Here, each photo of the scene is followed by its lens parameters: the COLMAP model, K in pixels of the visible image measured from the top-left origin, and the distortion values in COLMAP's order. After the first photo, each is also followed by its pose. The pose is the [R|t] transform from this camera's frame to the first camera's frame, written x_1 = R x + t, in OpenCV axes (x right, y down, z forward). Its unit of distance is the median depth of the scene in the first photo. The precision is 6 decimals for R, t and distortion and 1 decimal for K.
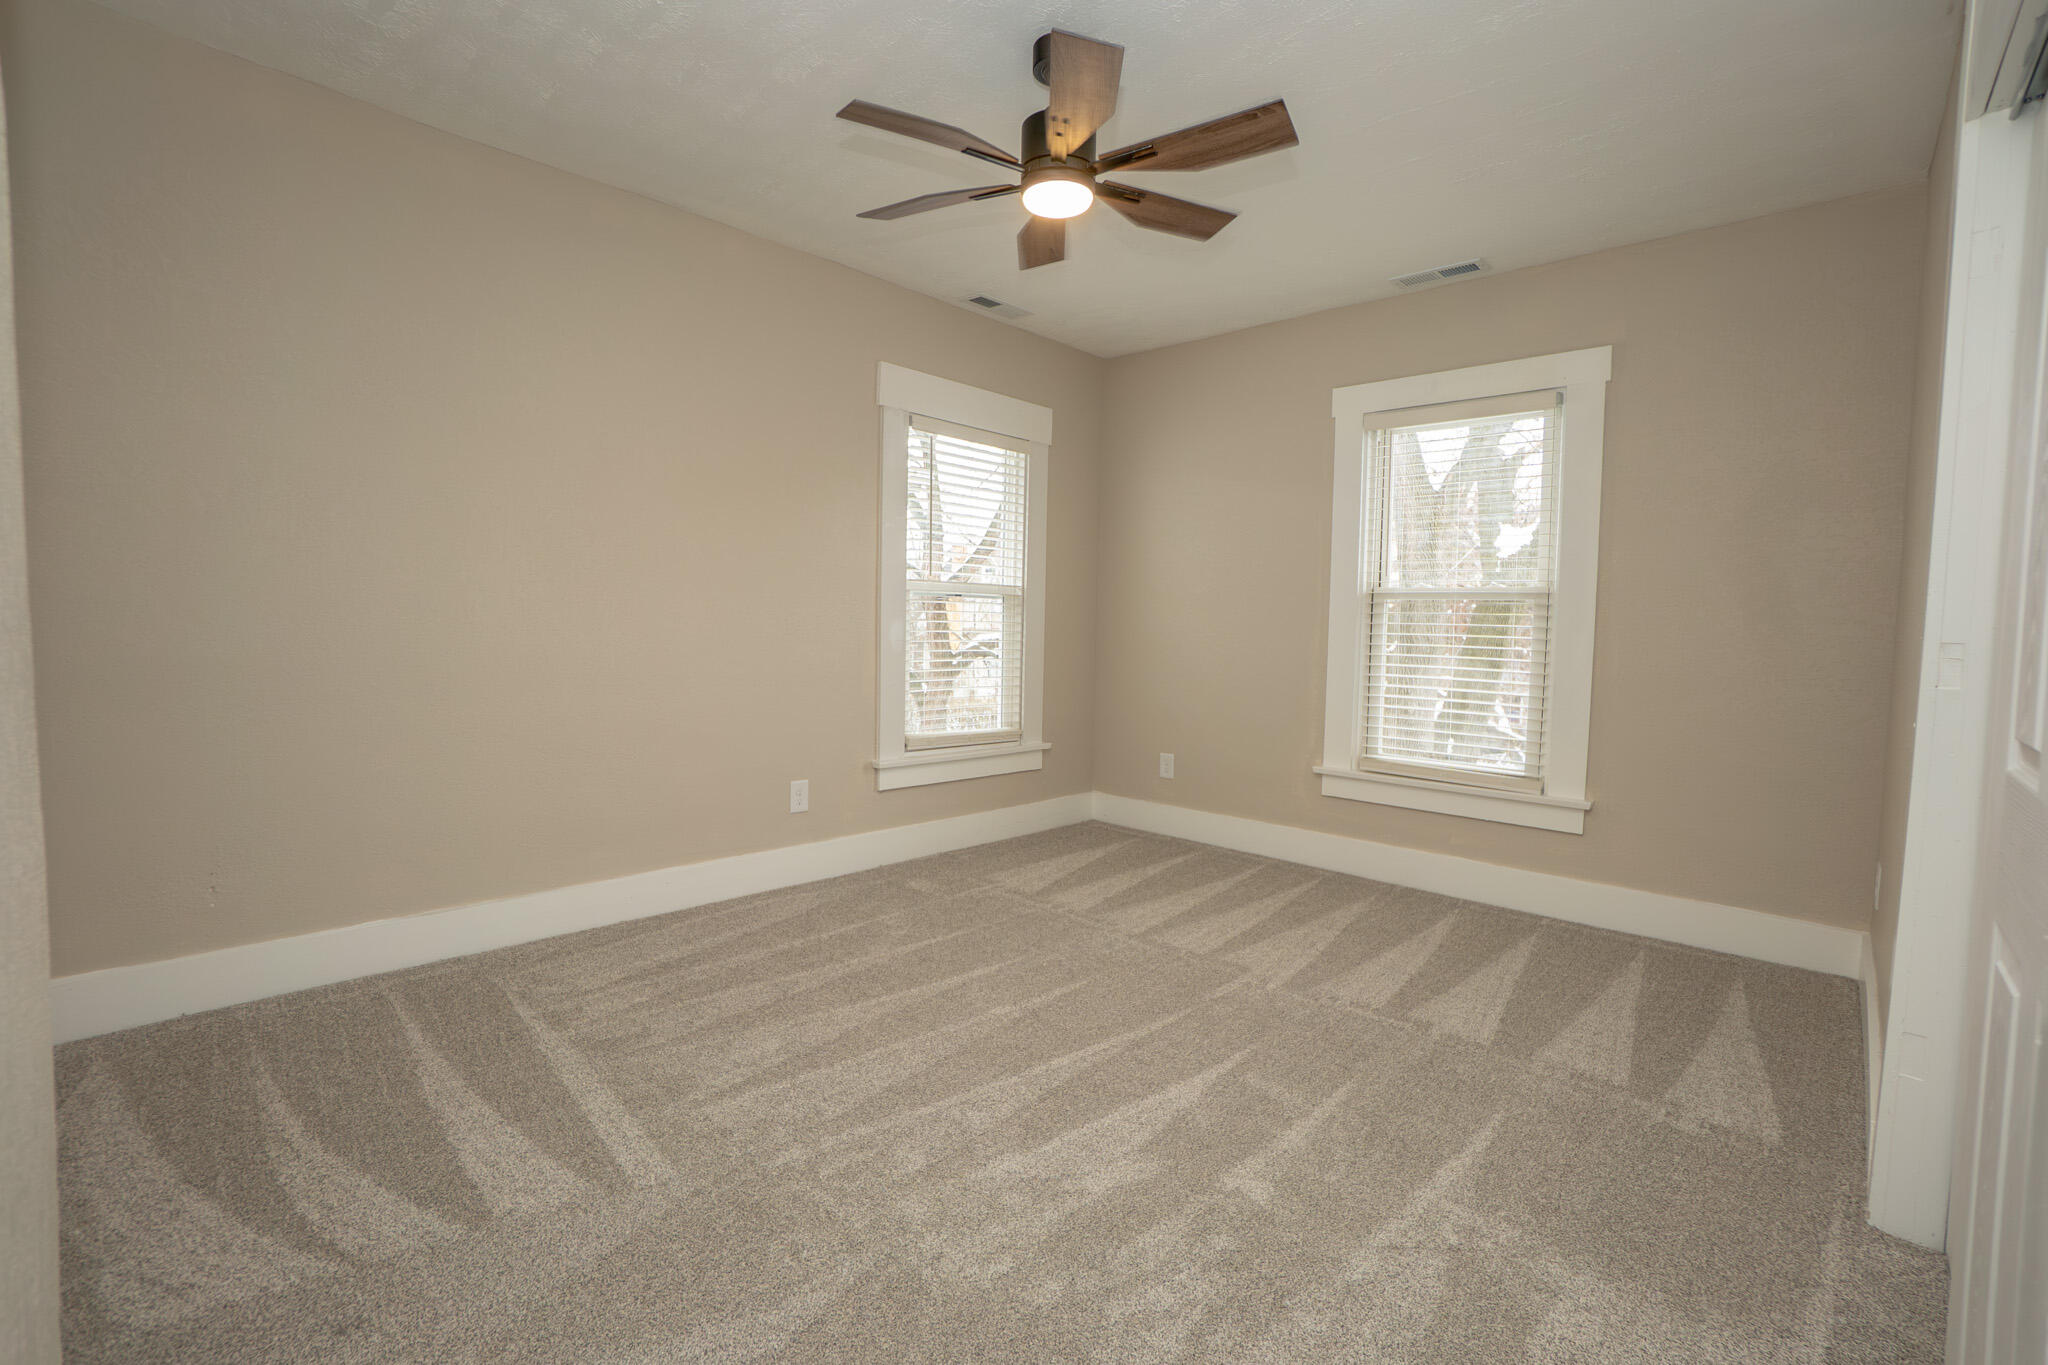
lens RADIAL K [[912.0, 0, 1002.3], [0, 912.0, 671.0], [0, 0, 1]] dist [-0.030904, 0.001032]
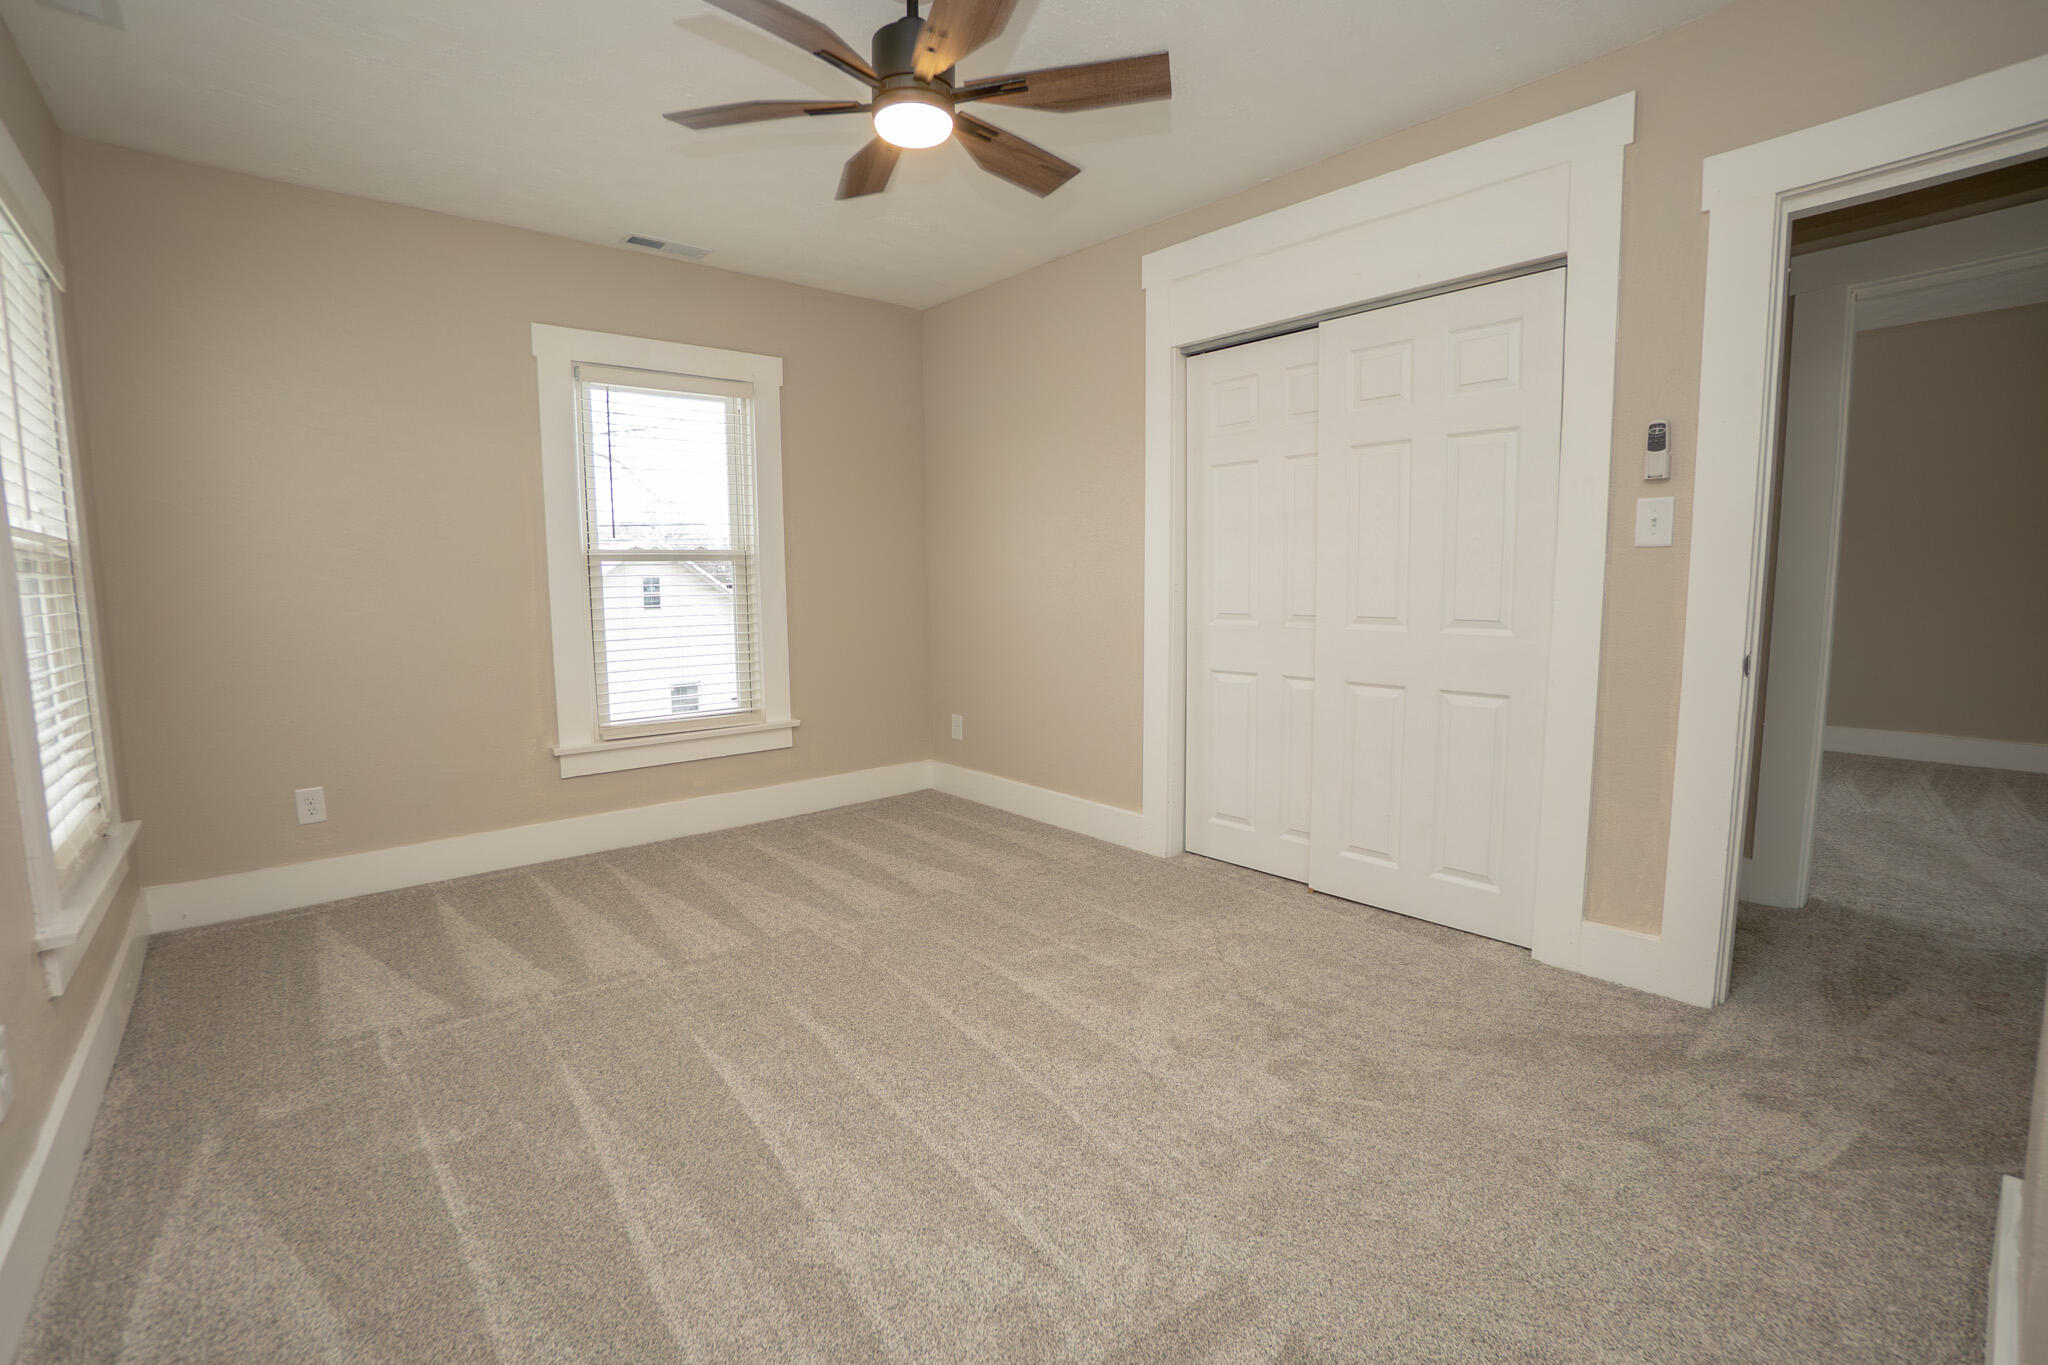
lens RADIAL K [[912.0, 0, 1002.3], [0, 912.0, 671.0], [0, 0, 1]] dist [-0.030904, 0.001032]
pose [[0.109008, -0.126040, 0.986018, -0.582126], [0.069829, 0.990449, 0.118887, -0.057033], [-0.991585, 0.055893, 0.116768, 0.549605]]
